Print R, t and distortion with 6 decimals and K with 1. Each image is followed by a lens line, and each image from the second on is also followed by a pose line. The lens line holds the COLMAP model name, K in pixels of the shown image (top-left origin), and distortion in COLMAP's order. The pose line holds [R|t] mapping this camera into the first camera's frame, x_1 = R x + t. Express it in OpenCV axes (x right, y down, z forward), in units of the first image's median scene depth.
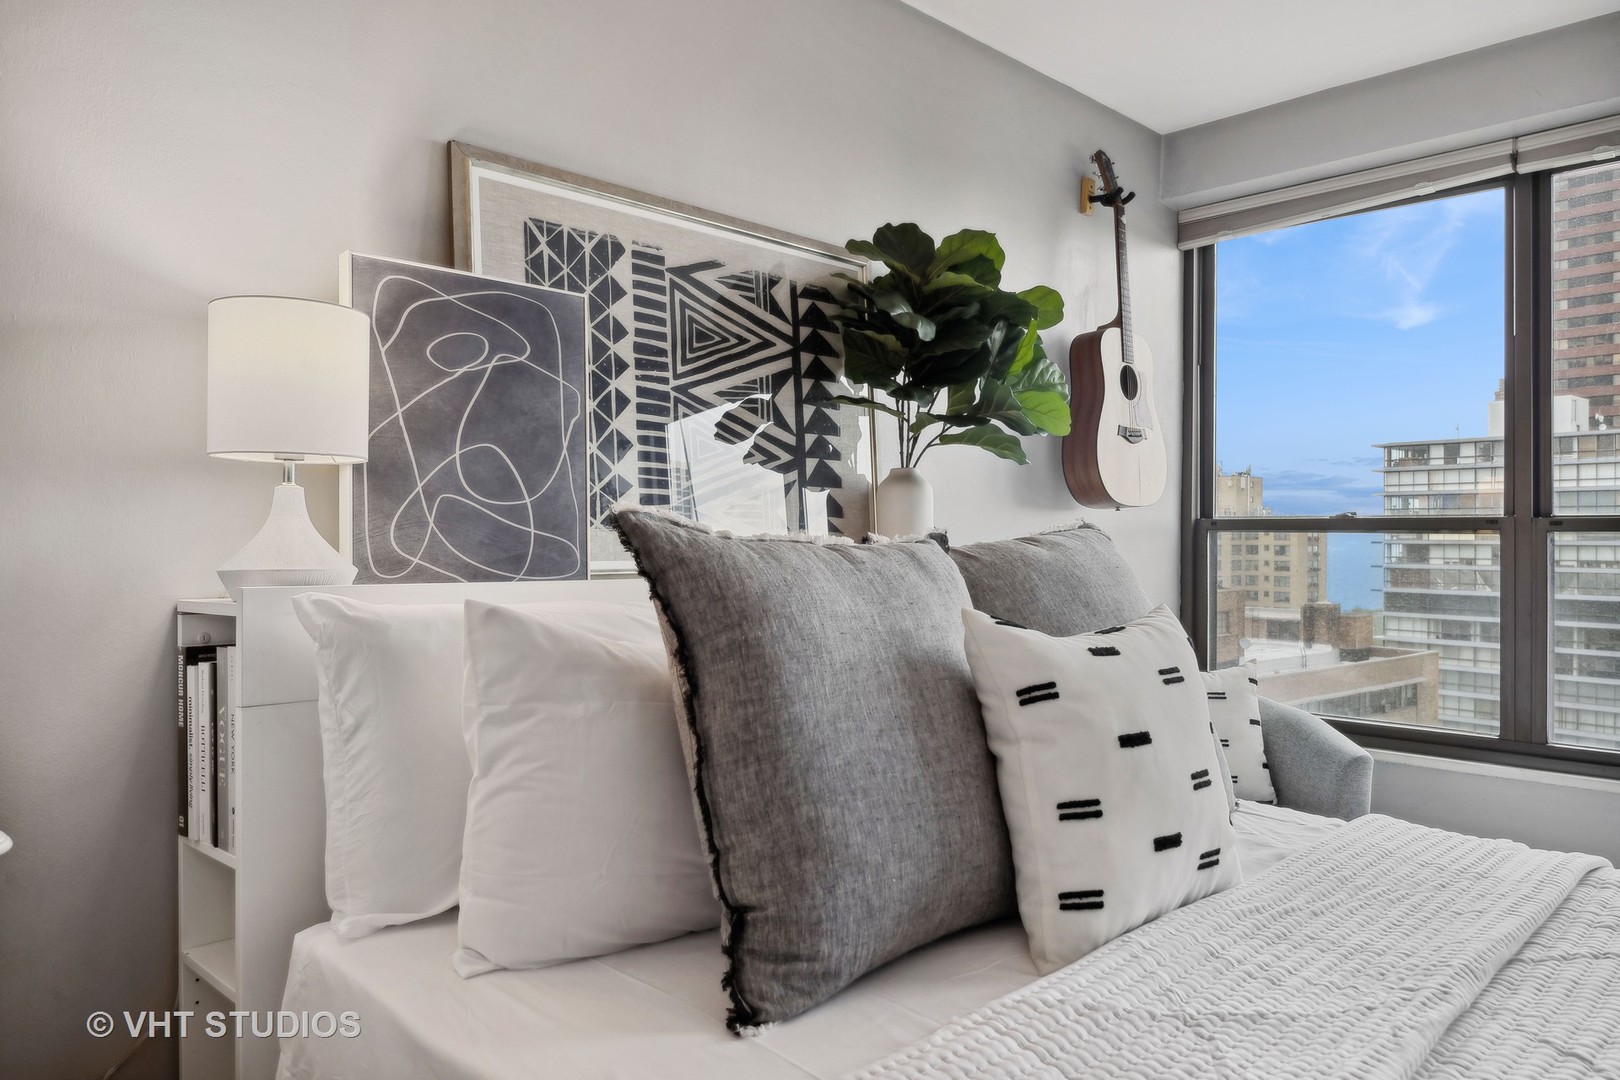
lens RADIAL K [[1099.0, 0, 815.3], [0, 1099.0, 534.8], [0, 0, 1]] dist [0.003833, 0.005943]
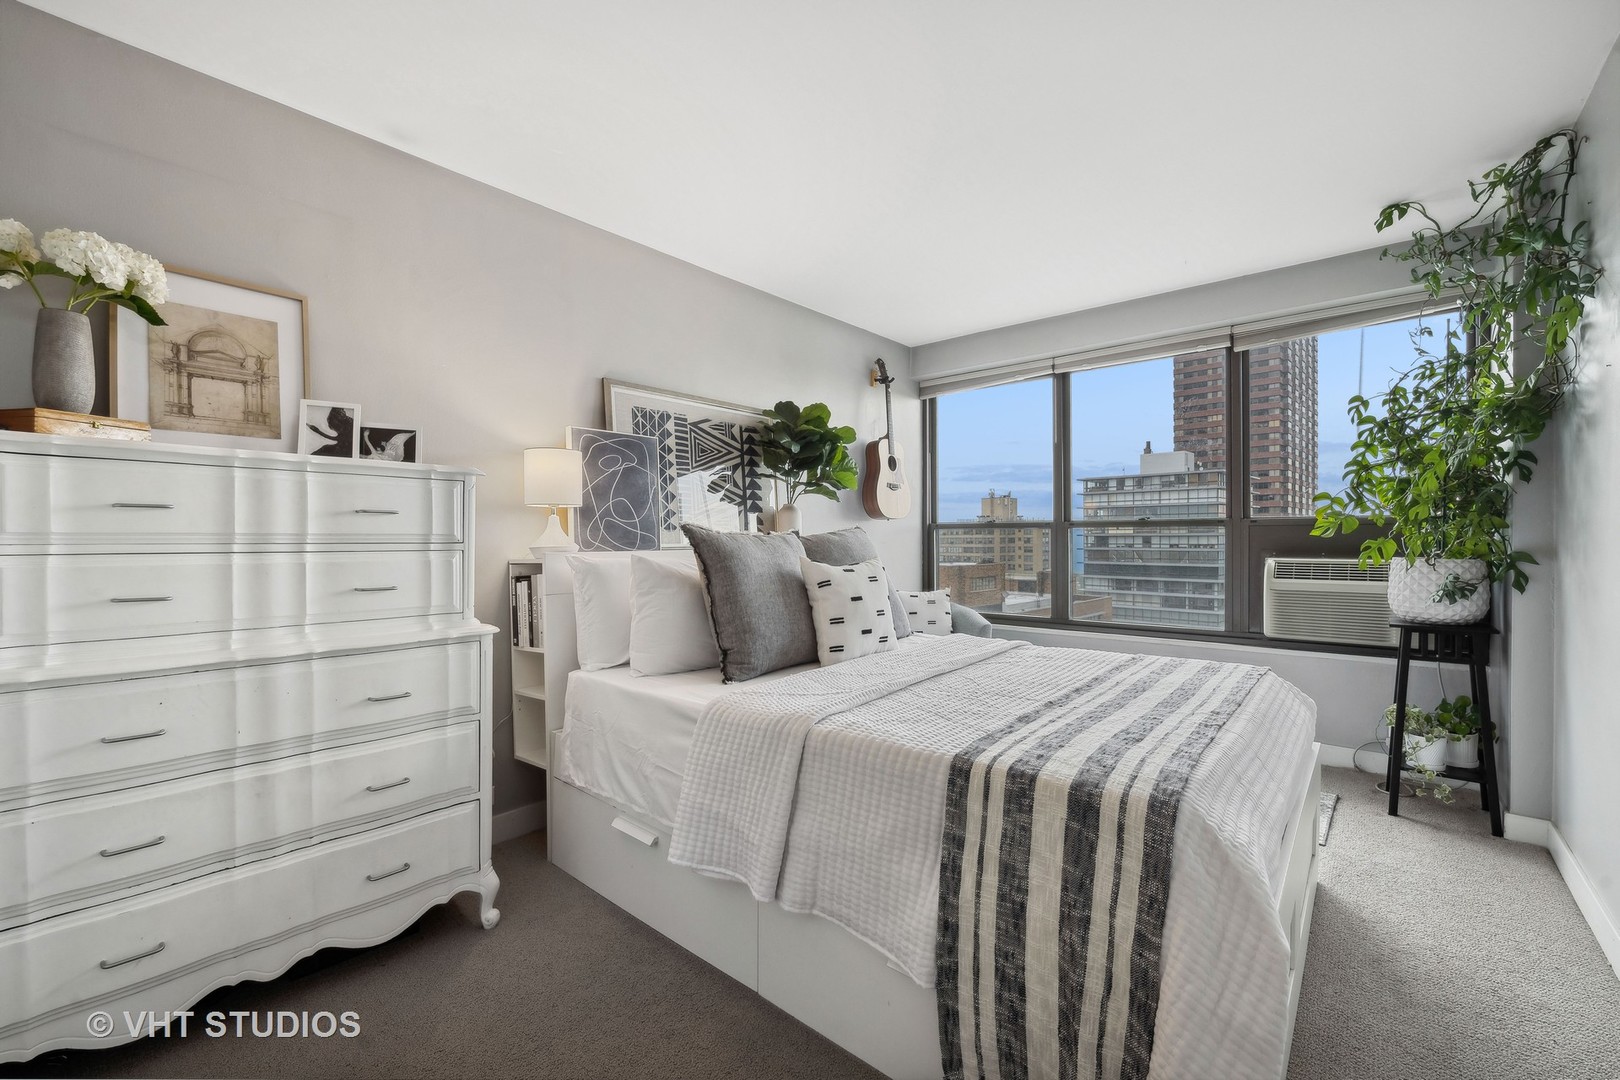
lens RADIAL K [[655.9, 0, 806.7], [0, 655.9, 545.8], [0, 0, 1]] dist [0.012853, 0.000120]
pose [[0.997143, -0.012779, 0.074452, 0.015695], [0.011508, 0.999781, 0.017479, 0.006058], [-0.074659, -0.016572, 0.997071, -0.513373]]
